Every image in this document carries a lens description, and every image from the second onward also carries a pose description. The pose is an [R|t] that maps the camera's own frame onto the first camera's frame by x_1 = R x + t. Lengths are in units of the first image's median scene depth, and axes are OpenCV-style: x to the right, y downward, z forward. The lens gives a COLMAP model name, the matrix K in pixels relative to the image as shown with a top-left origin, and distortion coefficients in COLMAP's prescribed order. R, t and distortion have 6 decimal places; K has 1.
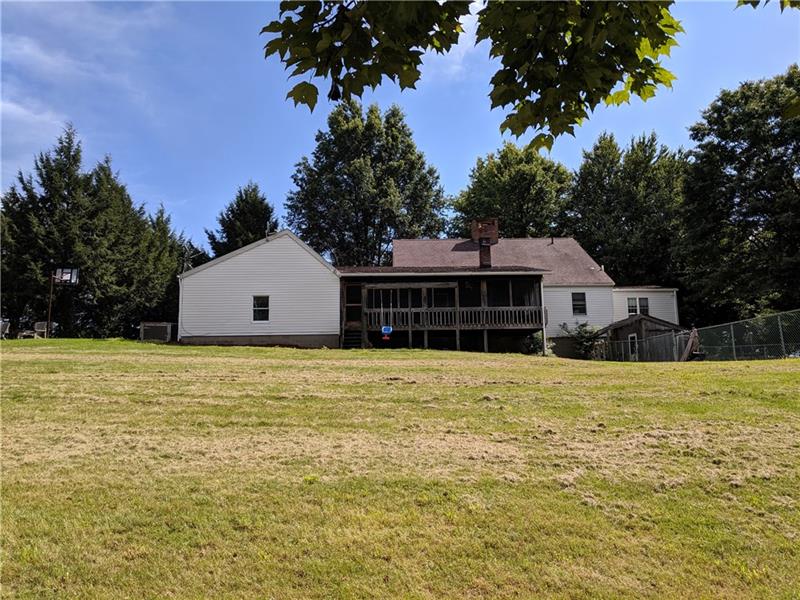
lens RADIAL K [[602.6, 0, 400.0], [0, 602.6, 299.5], [0, 0, 1]] dist [0.002453, -0.004122]
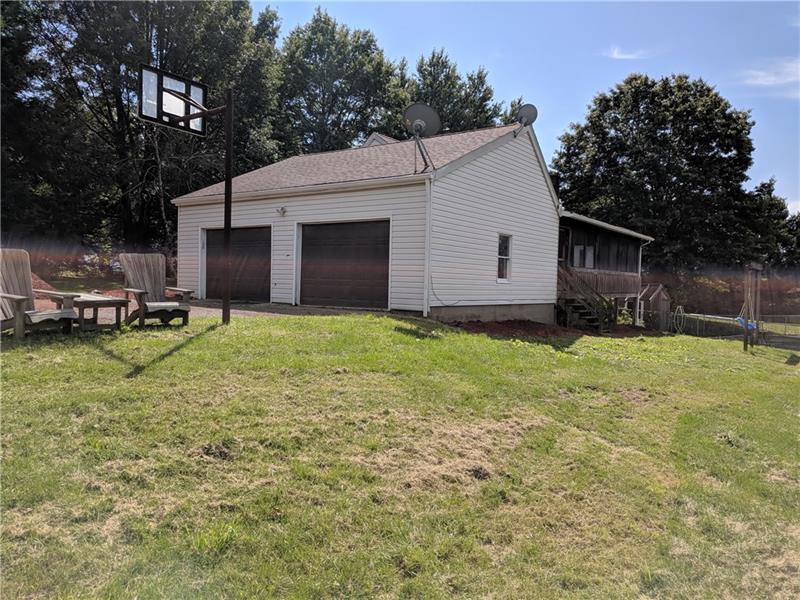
lens RADIAL K [[602.6, 0, 399.9], [0, 602.6, 300.3], [0, 0, 1]] dist [0.002453, -0.004122]
pose [[0.629457, 0.014892, 0.776892, -0.725356], [-0.144497, 0.984620, 0.098200, 0.013662], [-0.763482, -0.174071, 0.621928, 0.706480]]
